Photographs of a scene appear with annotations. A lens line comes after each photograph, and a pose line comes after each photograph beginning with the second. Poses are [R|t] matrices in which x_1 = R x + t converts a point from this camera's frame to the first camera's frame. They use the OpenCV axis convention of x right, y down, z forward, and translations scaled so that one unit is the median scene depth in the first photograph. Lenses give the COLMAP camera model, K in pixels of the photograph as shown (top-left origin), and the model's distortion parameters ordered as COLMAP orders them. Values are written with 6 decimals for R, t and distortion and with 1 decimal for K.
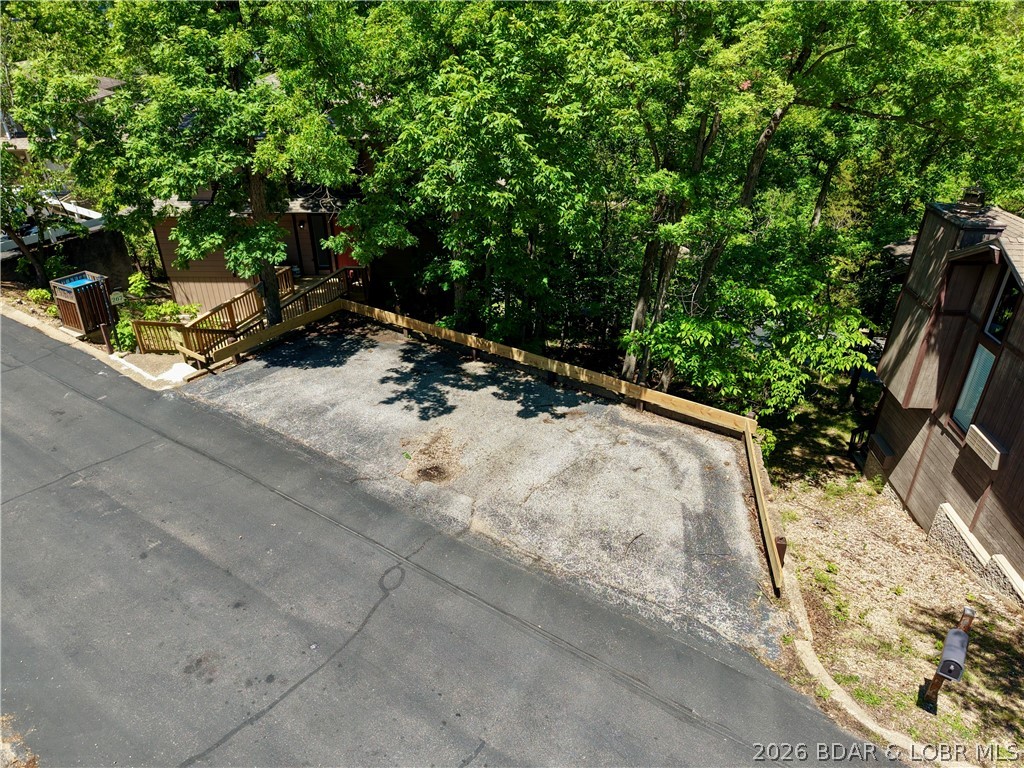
lens RADIAL K [[676.0, 0, 521.0], [0, 676.0, 375.5], [0, 0, 1]] dist [-0.000559, -0.003266]
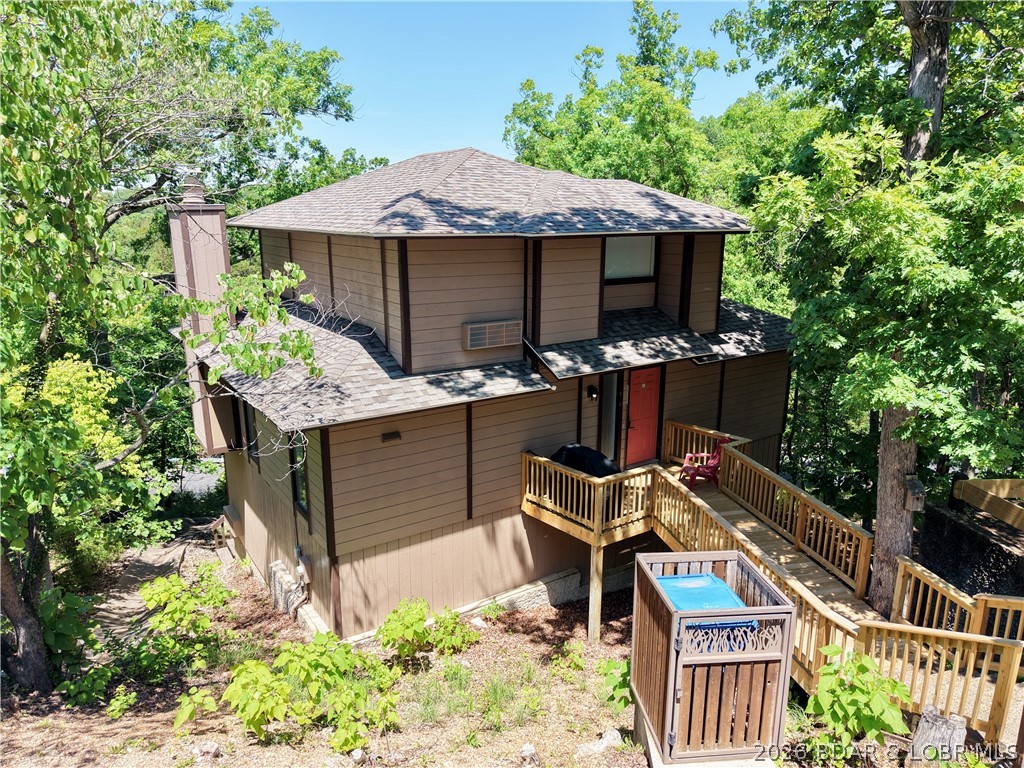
lens RADIAL K [[681.1, 0, 512.0], [0, 681.1, 384.0], [0, 0, 1]] dist [0.008230, -0.006407]
pose [[0.840223, -0.138328, 0.524300, -0.959548], [0.269137, 0.945792, -0.181778, -0.209806], [-0.470734, 0.293842, 0.831905, 0.820515]]
